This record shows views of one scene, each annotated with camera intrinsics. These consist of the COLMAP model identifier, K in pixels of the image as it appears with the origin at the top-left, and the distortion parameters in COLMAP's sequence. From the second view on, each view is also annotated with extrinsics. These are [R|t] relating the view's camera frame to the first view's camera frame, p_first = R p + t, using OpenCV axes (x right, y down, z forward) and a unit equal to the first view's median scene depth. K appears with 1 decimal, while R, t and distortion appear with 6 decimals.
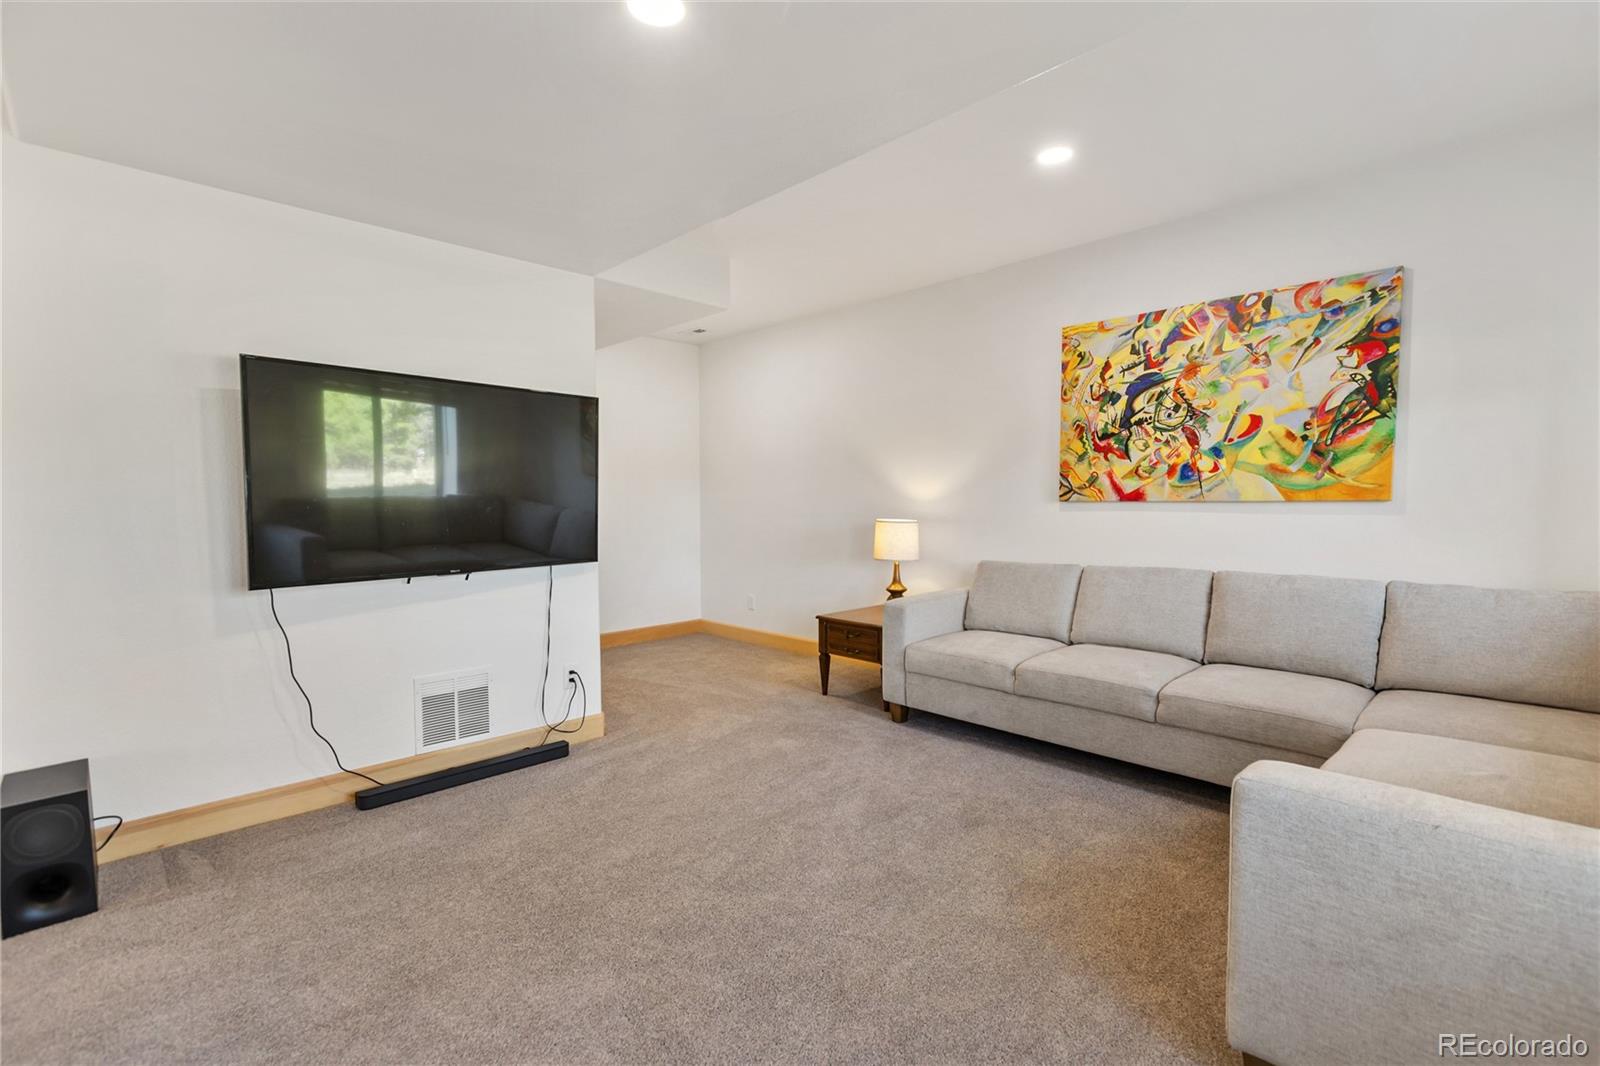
lens RADIAL K [[707.3, 0, 800.3], [0, 707.3, 533.6], [0, 0, 1]] dist [0.001416, 0.000003]
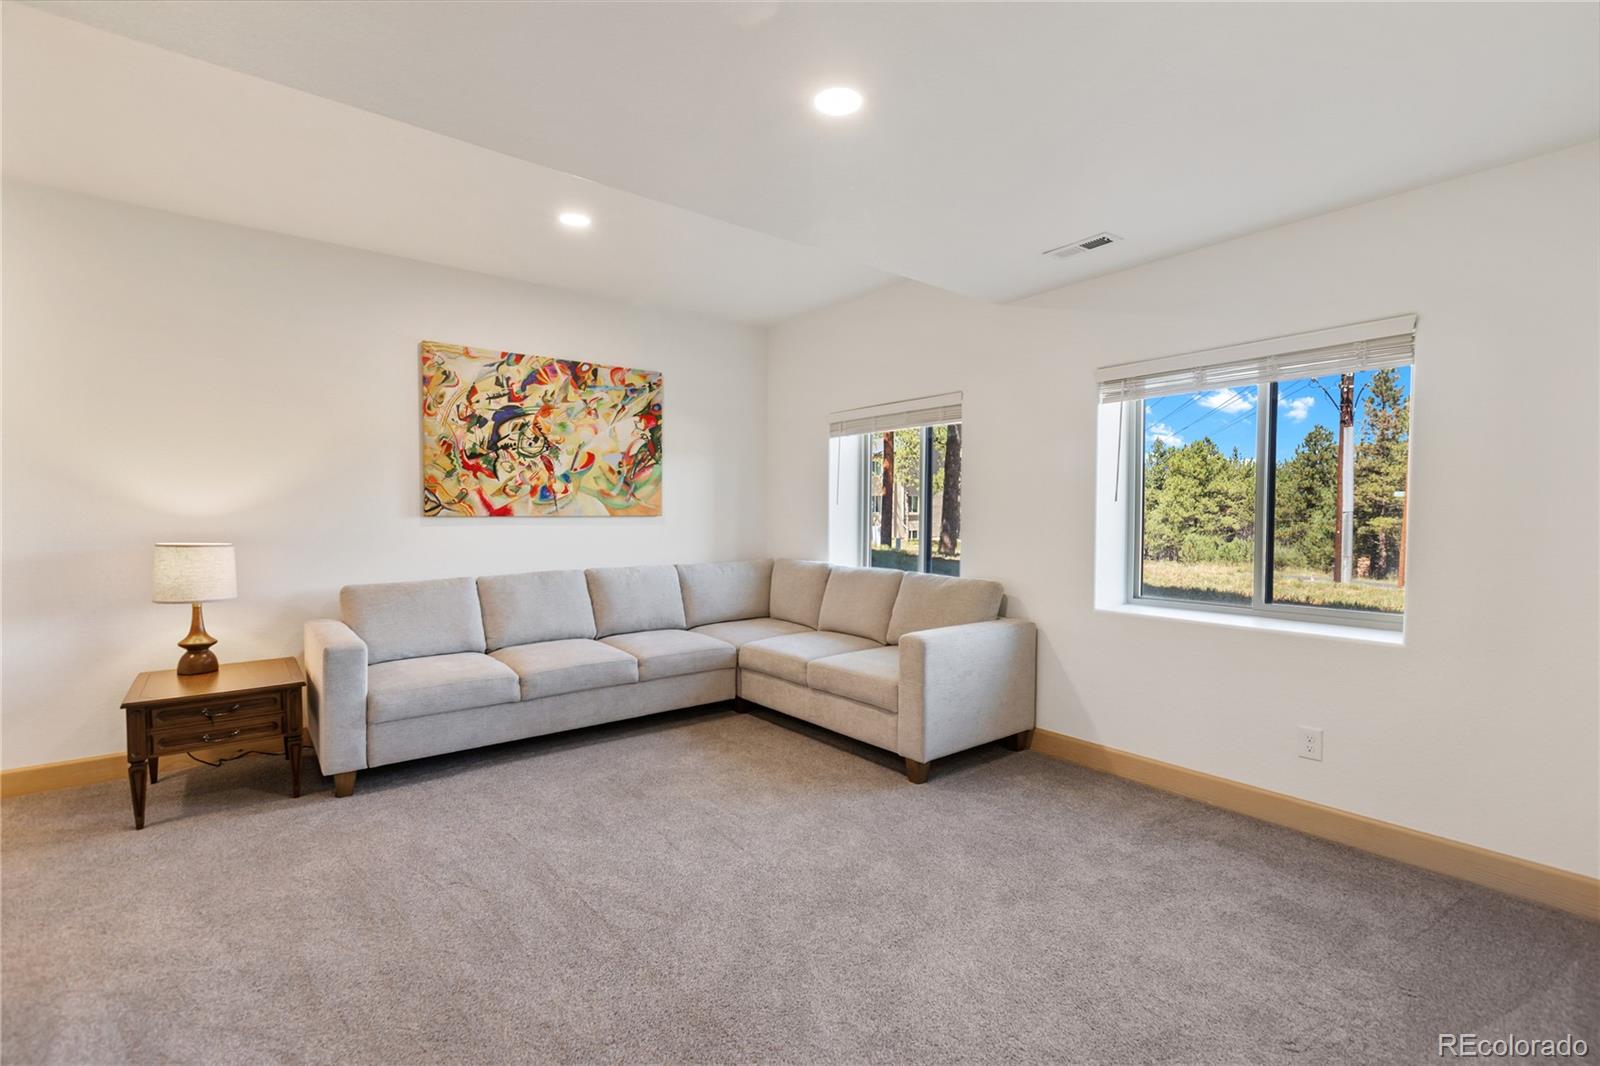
lens RADIAL K [[707.3, 0, 800.4], [0, 707.3, 531.1], [0, 0, 1]] dist [0.001416, 0.000003]
pose [[0.119370, -0.019038, 0.992667, -0.626799], [0.046875, 0.998809, 0.013519, -0.016336], [-0.991743, 0.044918, 0.120121, 0.422837]]
